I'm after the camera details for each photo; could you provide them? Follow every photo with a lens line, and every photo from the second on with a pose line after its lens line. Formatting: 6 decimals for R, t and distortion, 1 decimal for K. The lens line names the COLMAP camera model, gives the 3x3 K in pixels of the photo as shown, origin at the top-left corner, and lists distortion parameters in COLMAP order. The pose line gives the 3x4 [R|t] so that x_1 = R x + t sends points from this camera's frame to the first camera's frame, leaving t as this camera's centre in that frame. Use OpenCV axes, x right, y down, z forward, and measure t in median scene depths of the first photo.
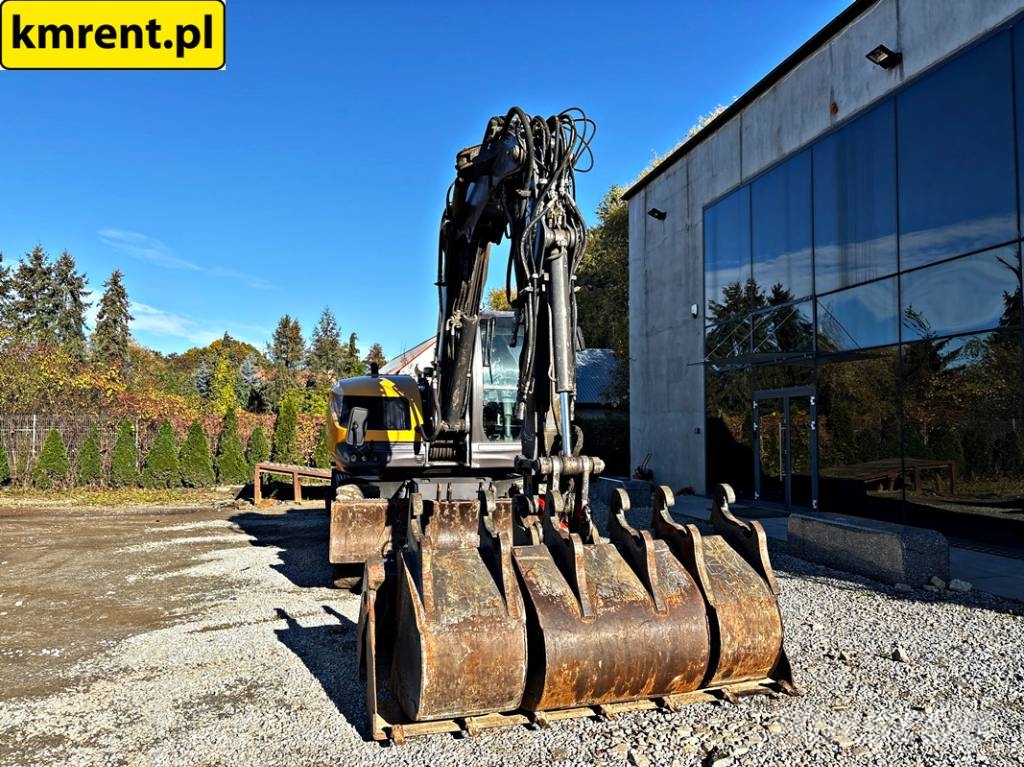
lens RADIAL K [[769.4, 0, 514.2], [0, 769.4, 386.0], [0, 0, 1]] dist [0.045342, -0.047548]
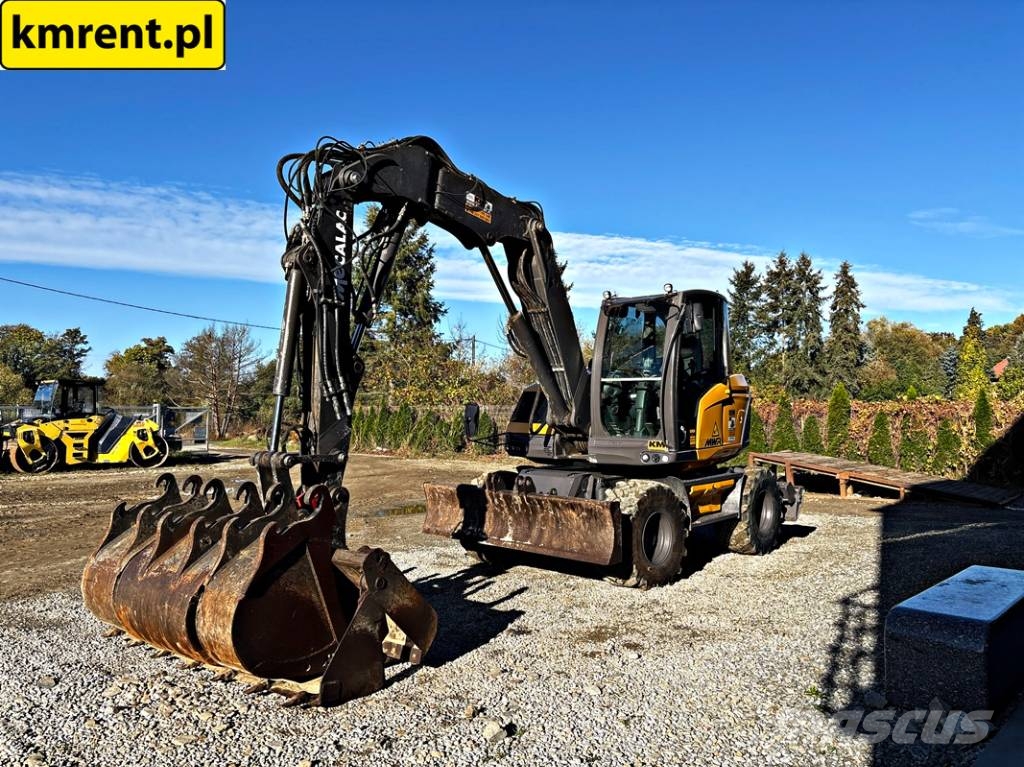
lens RADIAL K [[769.4, 0, 514.5], [0, 769.4, 378.2], [0, 0, 1]] dist [0.045342, -0.047548]
pose [[0.561898, -0.036700, -0.826392, 0.642361], [0.044672, 0.998904, -0.013986, 0.007397], [0.825999, -0.029058, 0.562922, 0.336984]]
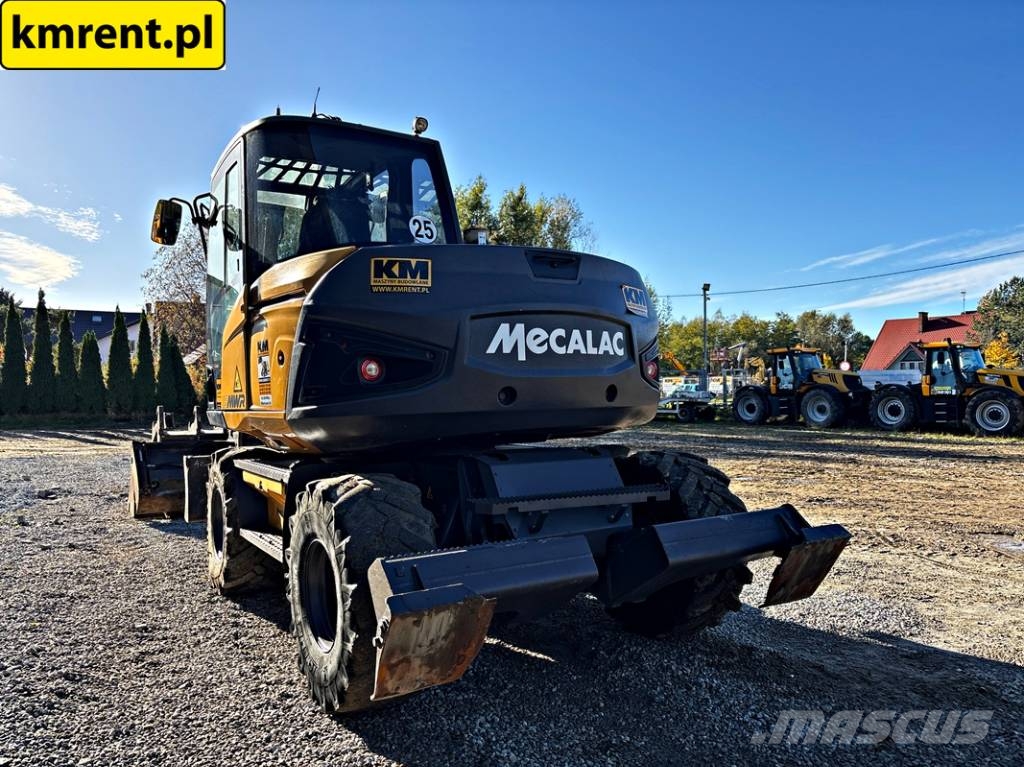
lens RADIAL K [[769.4, 0, 507.5], [0, 769.4, 385.2], [0, 0, 1]] dist [0.045342, -0.047548]
pose [[-0.956381, 0.004281, -0.292092, 0.005349], [0.020143, 0.998479, -0.051321, 0.098784], [0.291428, -0.054966, -0.955012, 1.577469]]
